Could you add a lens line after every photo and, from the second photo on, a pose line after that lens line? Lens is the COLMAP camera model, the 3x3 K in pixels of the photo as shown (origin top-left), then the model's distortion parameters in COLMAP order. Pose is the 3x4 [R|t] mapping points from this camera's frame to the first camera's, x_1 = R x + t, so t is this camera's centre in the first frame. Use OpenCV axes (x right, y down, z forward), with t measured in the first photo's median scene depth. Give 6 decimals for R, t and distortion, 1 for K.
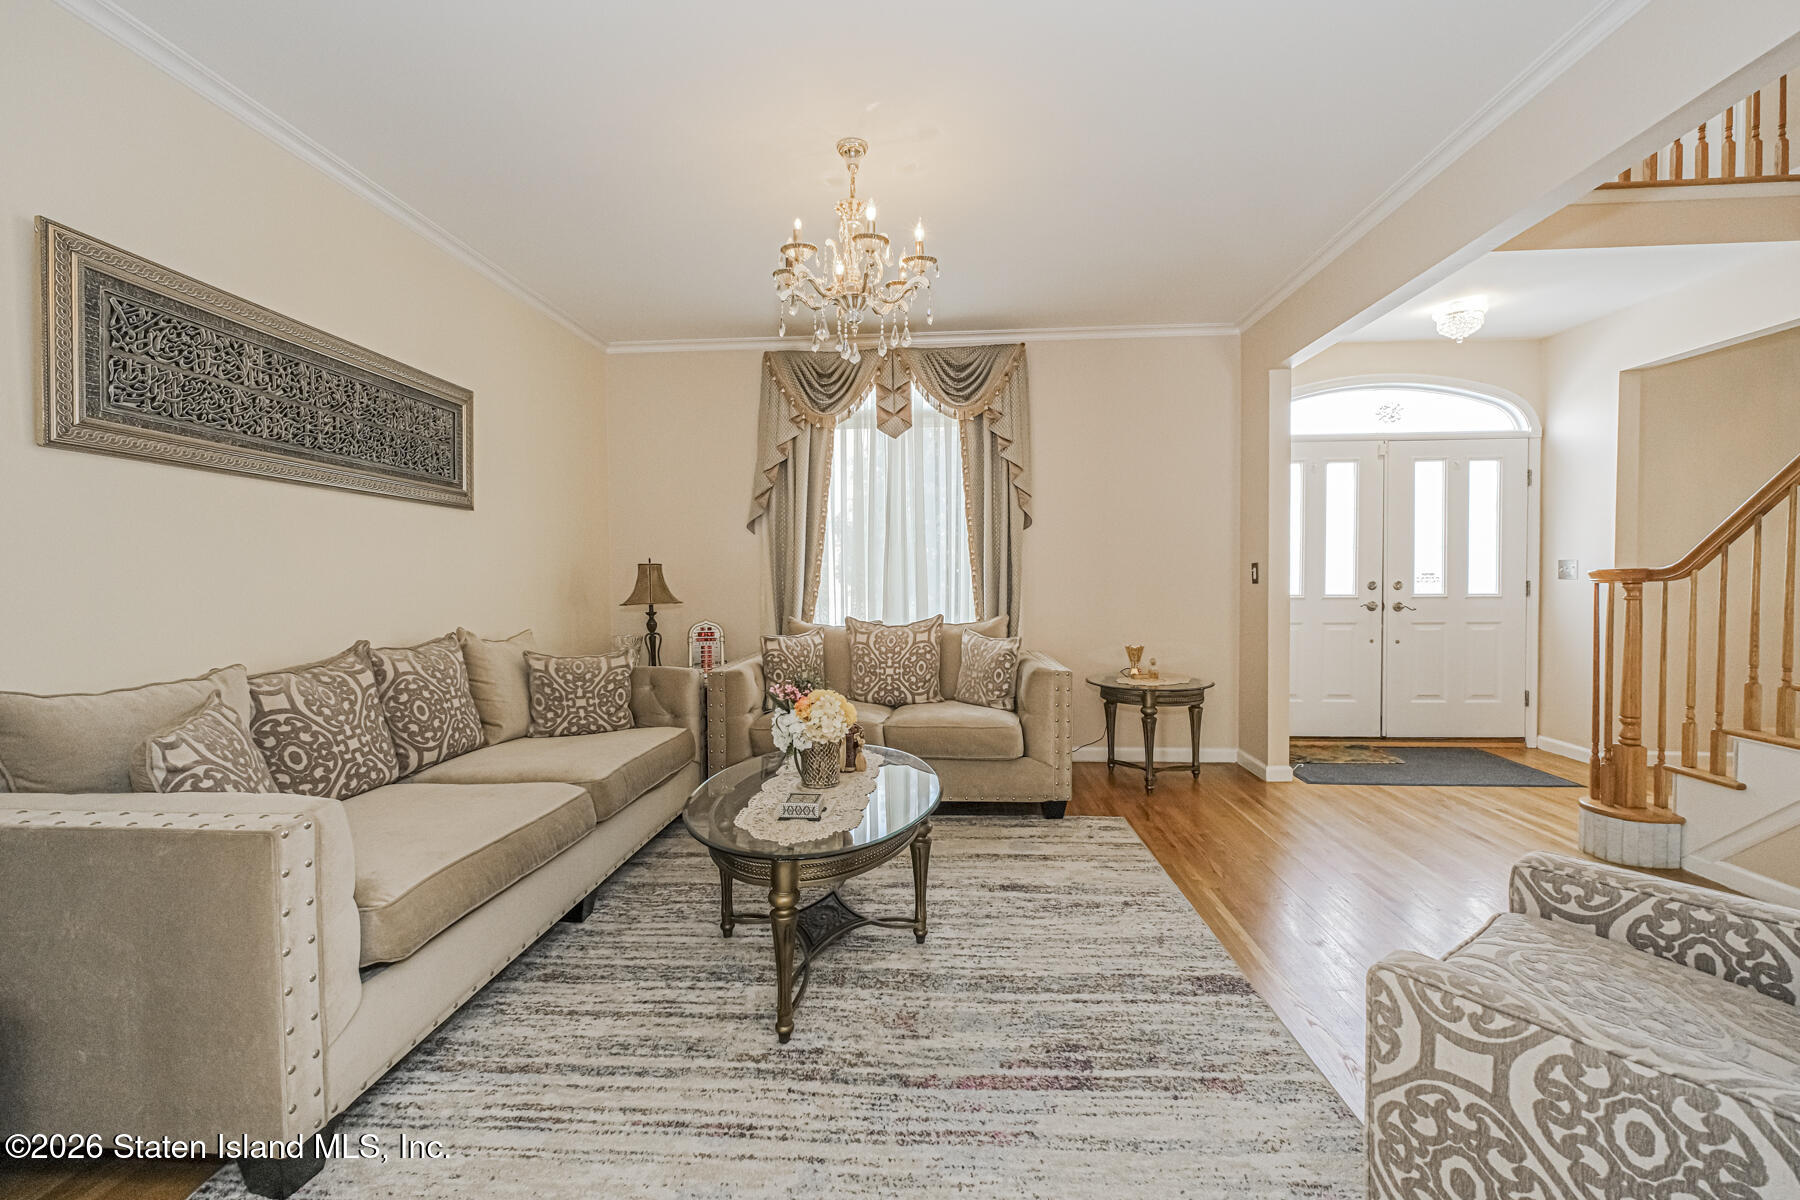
lens RADIAL K [[753.8, 0, 902.6], [0, 753.8, 593.9], [0, 0, 1]] dist [-0.001842, -0.000560]
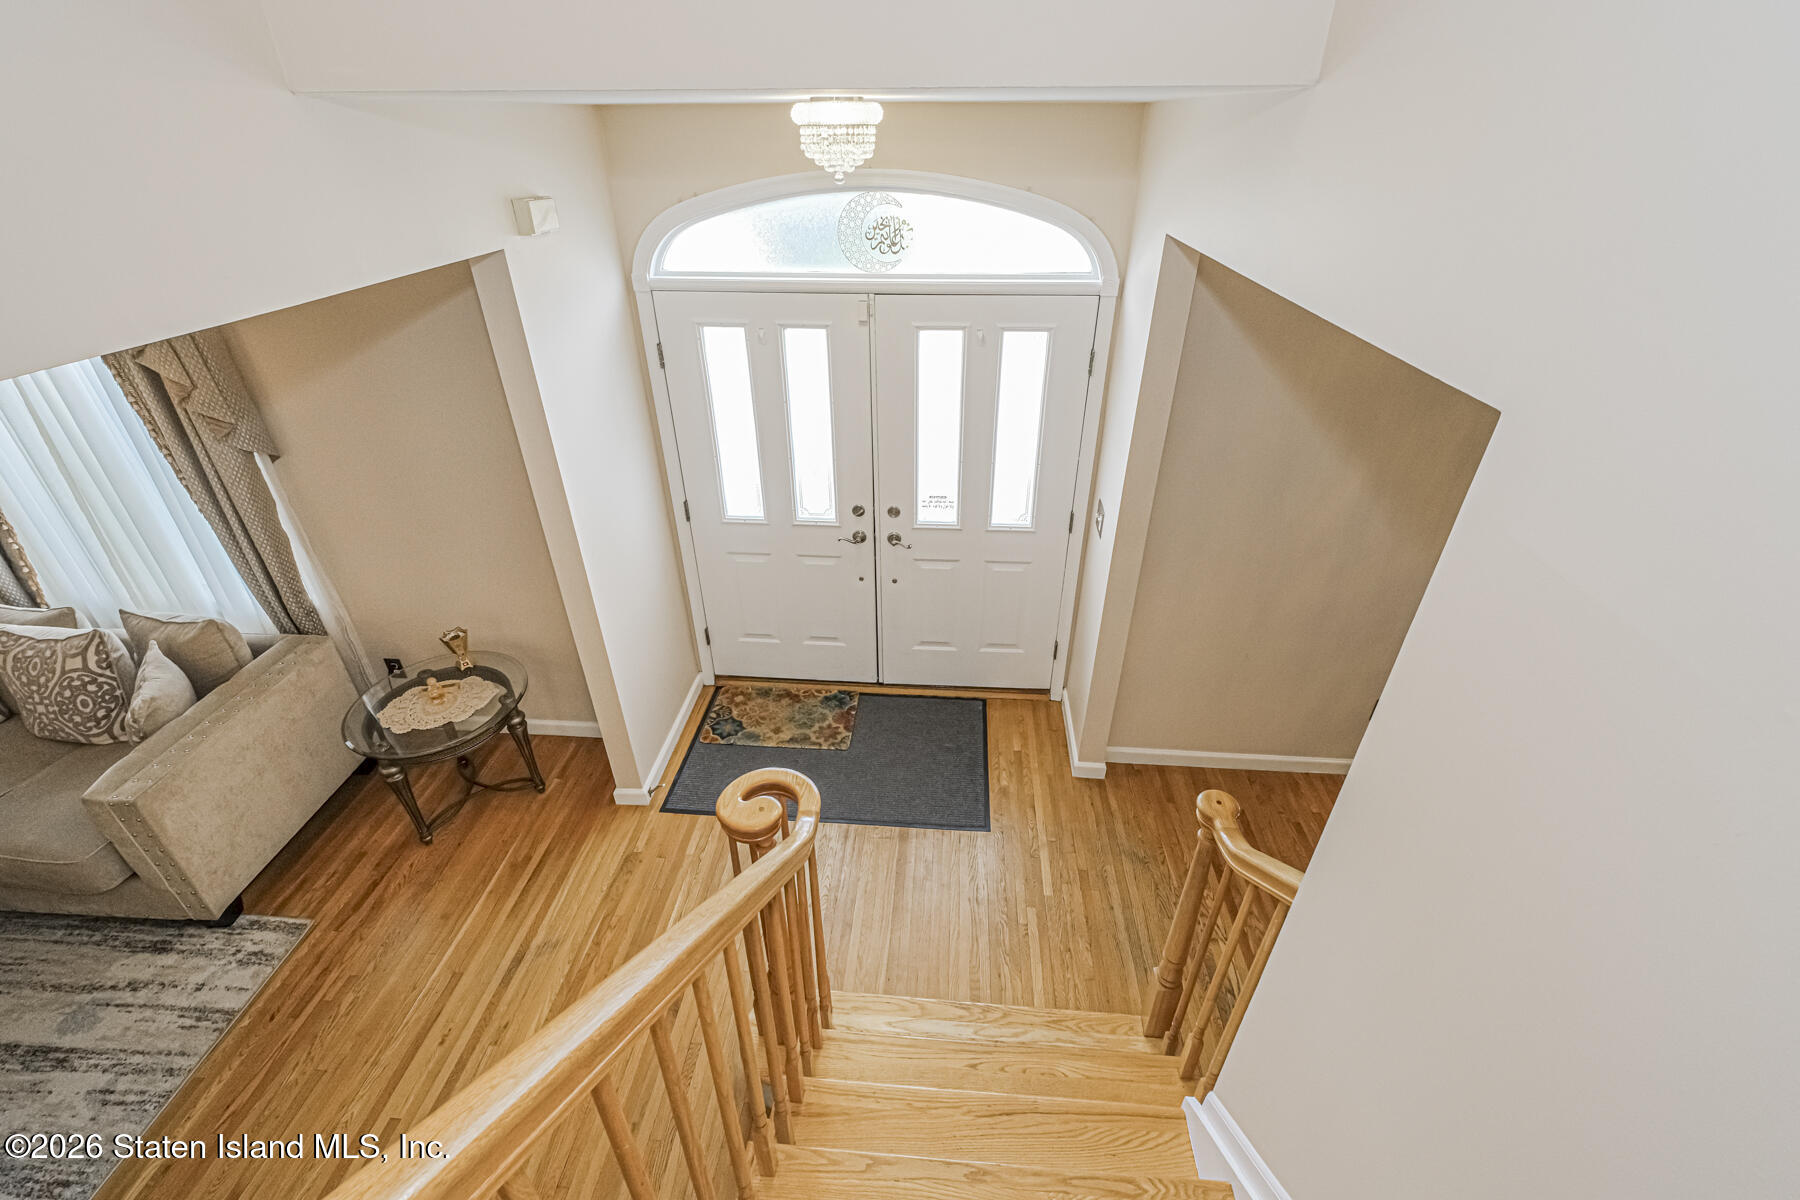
lens RADIAL K [[753.2, 0, 908.3], [0, 753.2, 599.0], [0, 0, 1]] dist [0.001116, -0.000208]
pose [[0.999958, 0.008465, -0.003543, 0.676443], [-0.005465, 0.859540, 0.511039, -0.300861], [0.007372, -0.510998, 0.859551, 0.357026]]
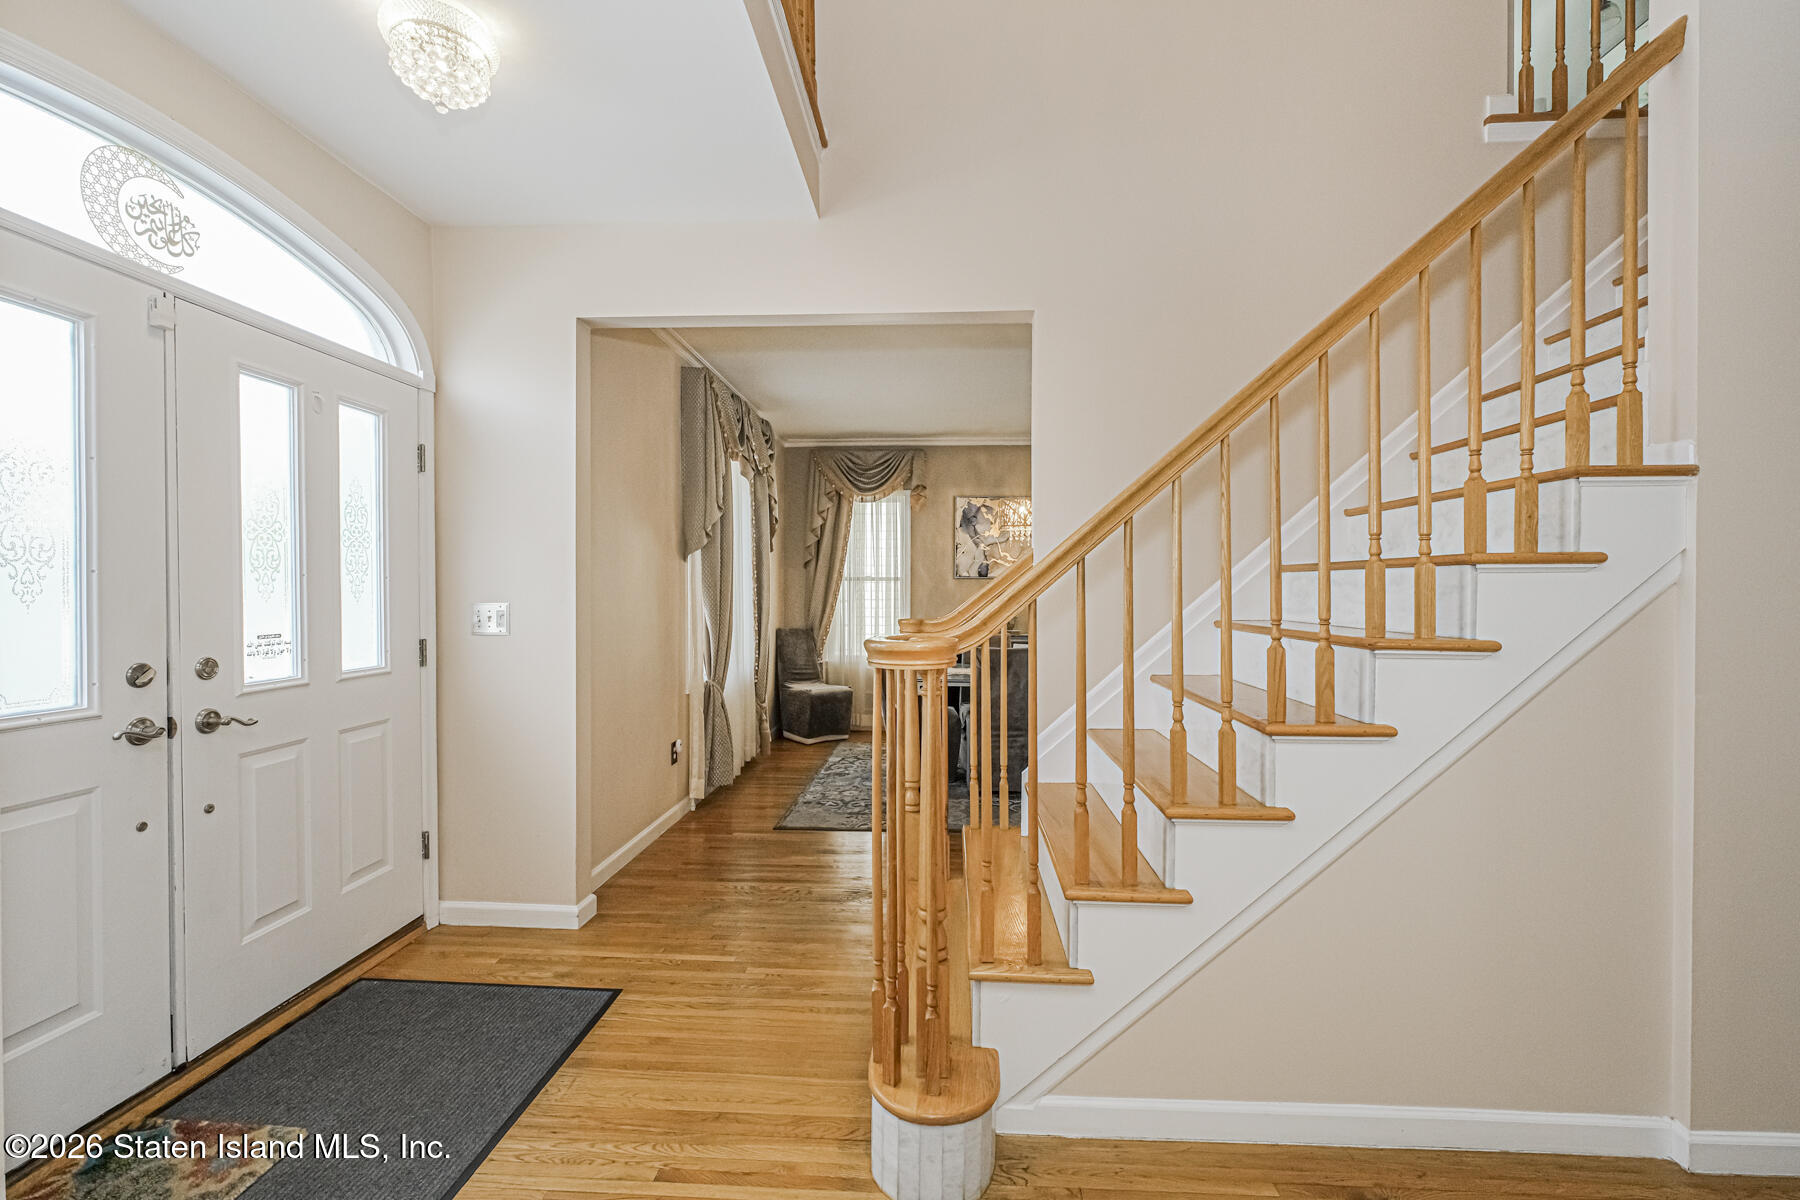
lens RADIAL K [[756.7, 0, 908.7], [0, 756.7, 605.0], [0, 0, 1]] dist [0.000662, 0.000279]
pose [[-0.013698, -0.011566, 0.999839, 0.252767], [0.018116, 0.999766, 0.011813, -0.043022], [-0.999742, 0.018275, -0.013485, 0.635253]]
